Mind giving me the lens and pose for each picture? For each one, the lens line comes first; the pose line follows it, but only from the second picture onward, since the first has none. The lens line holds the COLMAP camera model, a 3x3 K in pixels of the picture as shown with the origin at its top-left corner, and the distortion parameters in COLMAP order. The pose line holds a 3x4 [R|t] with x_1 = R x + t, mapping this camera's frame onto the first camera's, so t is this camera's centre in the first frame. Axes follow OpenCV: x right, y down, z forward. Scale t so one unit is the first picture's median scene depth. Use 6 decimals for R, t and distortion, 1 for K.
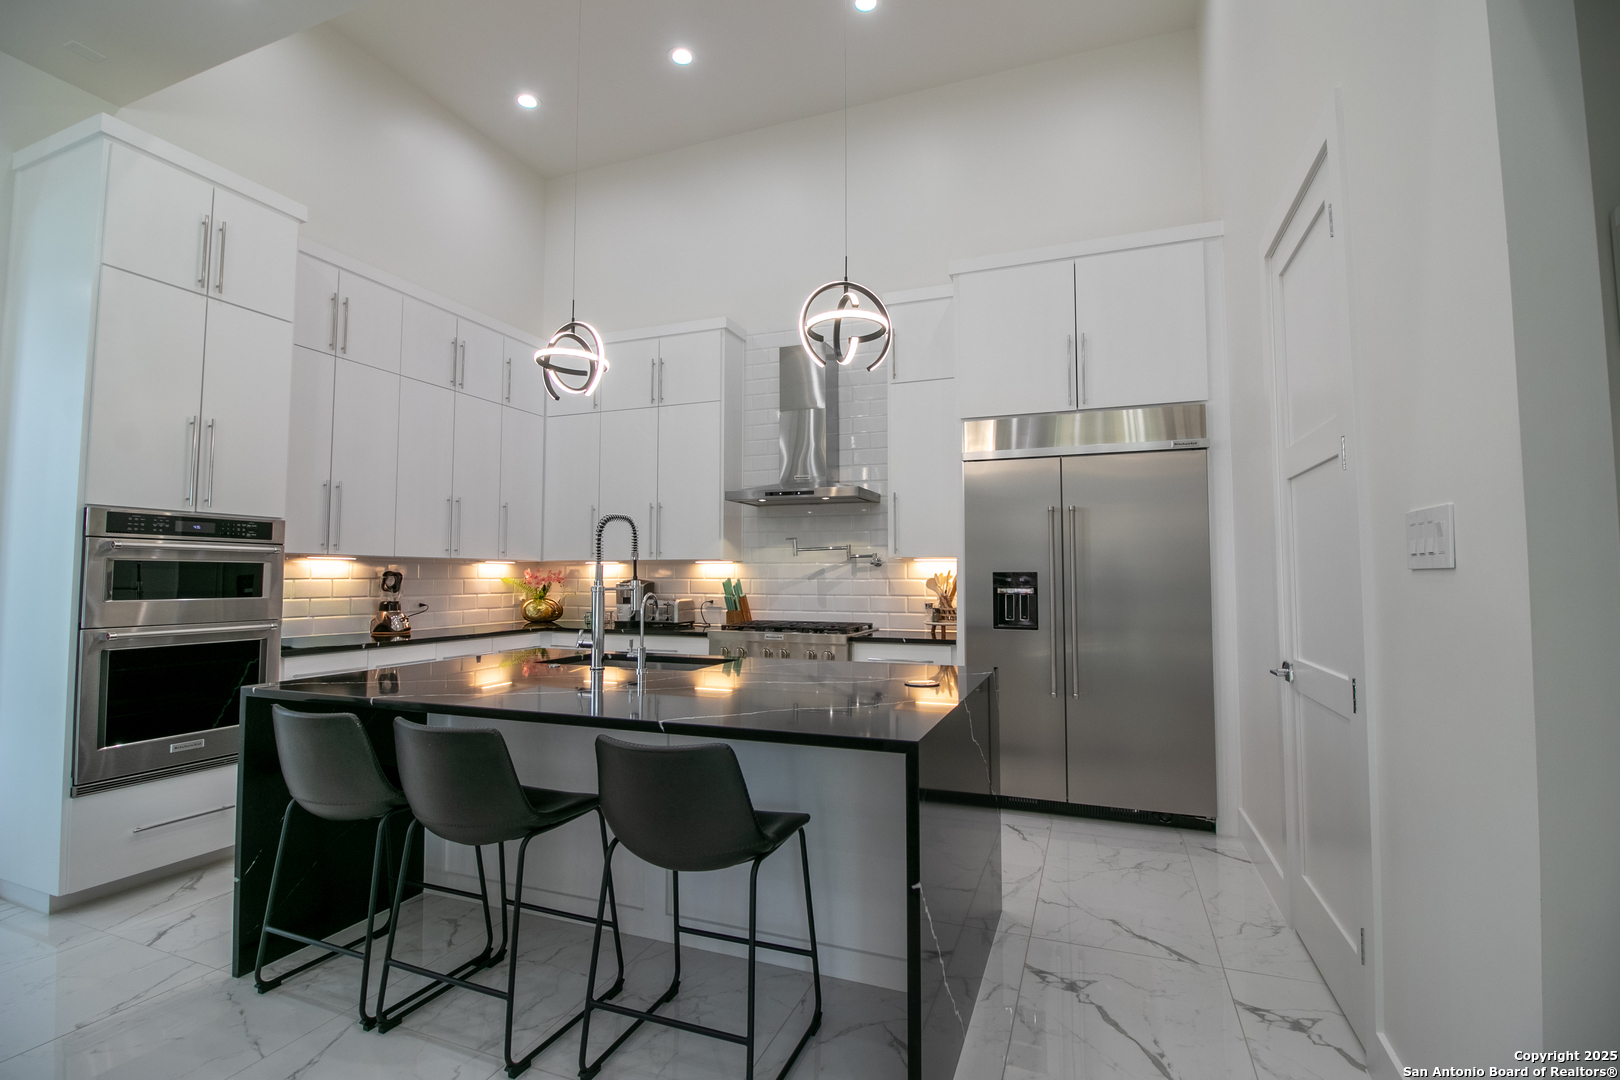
lens RADIAL K [[749.4, 0, 805.6], [0, 749.4, 530.4], [0, 0, 1]] dist [-0.000909, -0.012436]
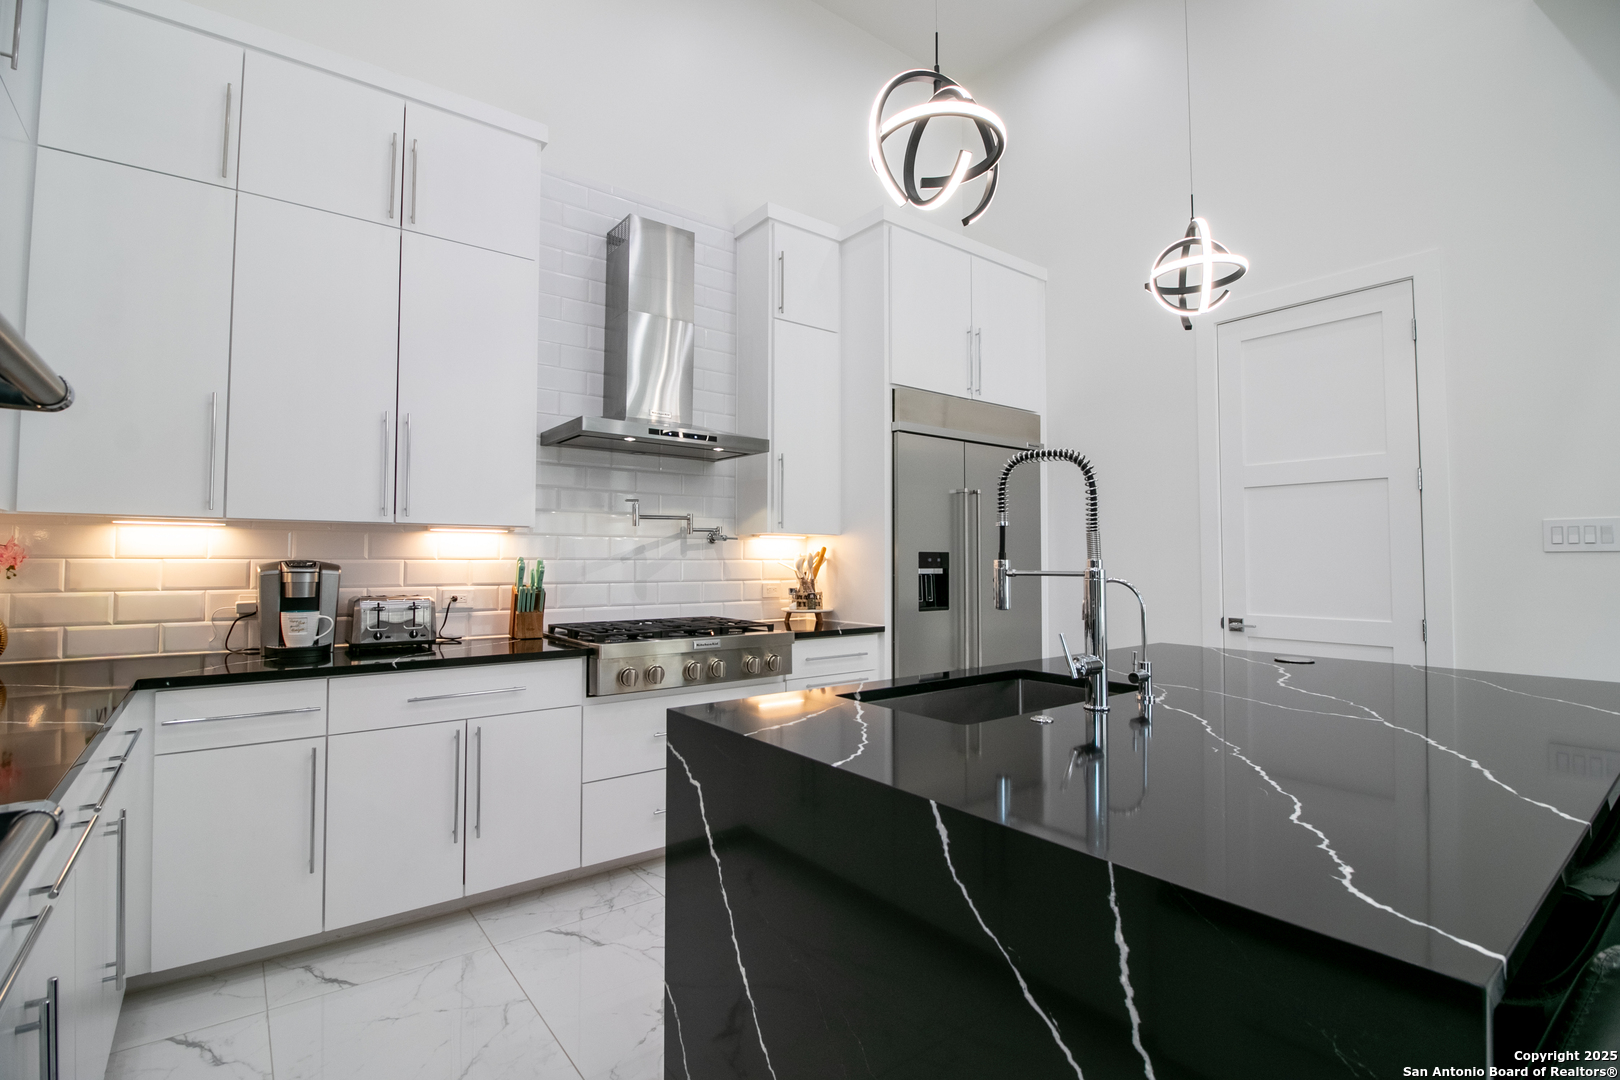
lens RADIAL K [[749.4, 0, 805.6], [0, 749.4, 530.4], [0, 0, 1]] dist [-0.000909, -0.012436]
pose [[0.518906, 0.034202, 0.854147, -0.562042], [-0.053689, 0.998531, -0.007367, 0.037996], [-0.853144, -0.042035, 0.519980, 0.555119]]
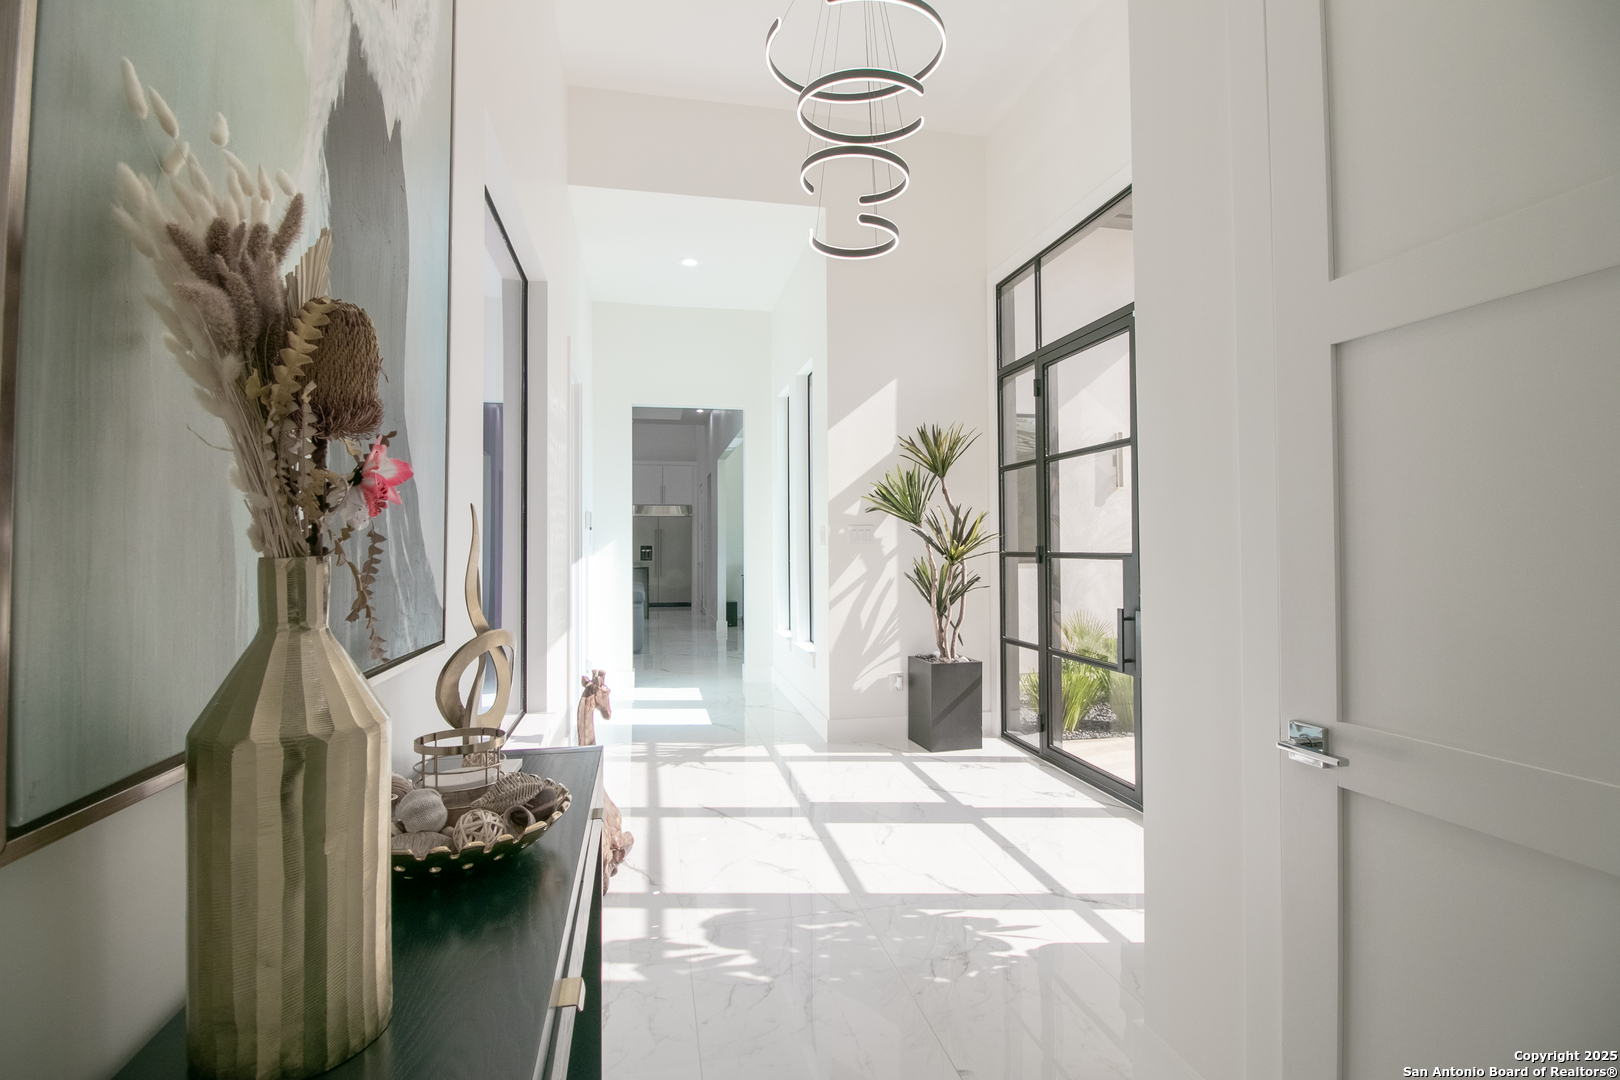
lens RADIAL K [[749.4, 0, 805.6], [0, 749.4, 530.4], [0, 0, 1]] dist [-0.000909, -0.012436]
pose [[0.842444, 0.007530, 0.538731, -0.969942], [-0.030878, 0.998934, 0.034323, -0.158827], [-0.537898, -0.045551, 0.841779, -2.354610]]
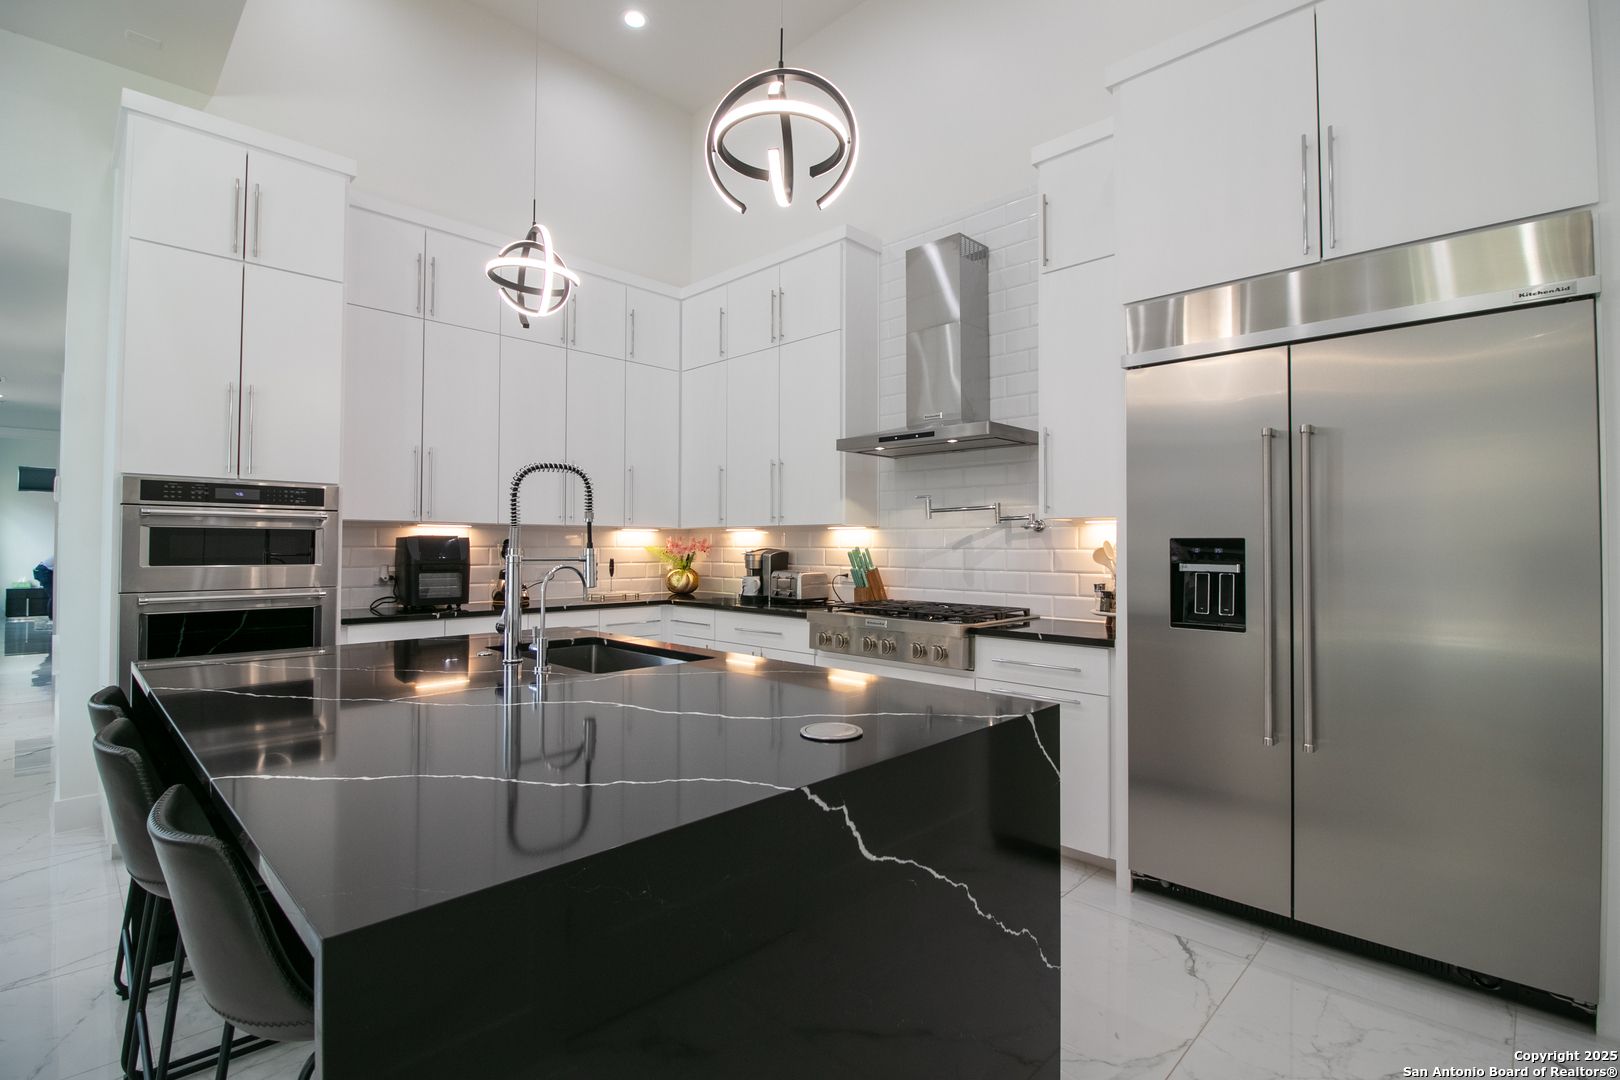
lens RADIAL K [[749.4, 0, 805.6], [0, 749.4, 530.4], [0, 0, 1]] dist [-0.000909, -0.012436]
pose [[0.918310, -0.005598, -0.395822, 0.191986], [0.021284, 0.999152, 0.035249, 0.017304], [0.395289, -0.040794, 0.917651, 0.256692]]
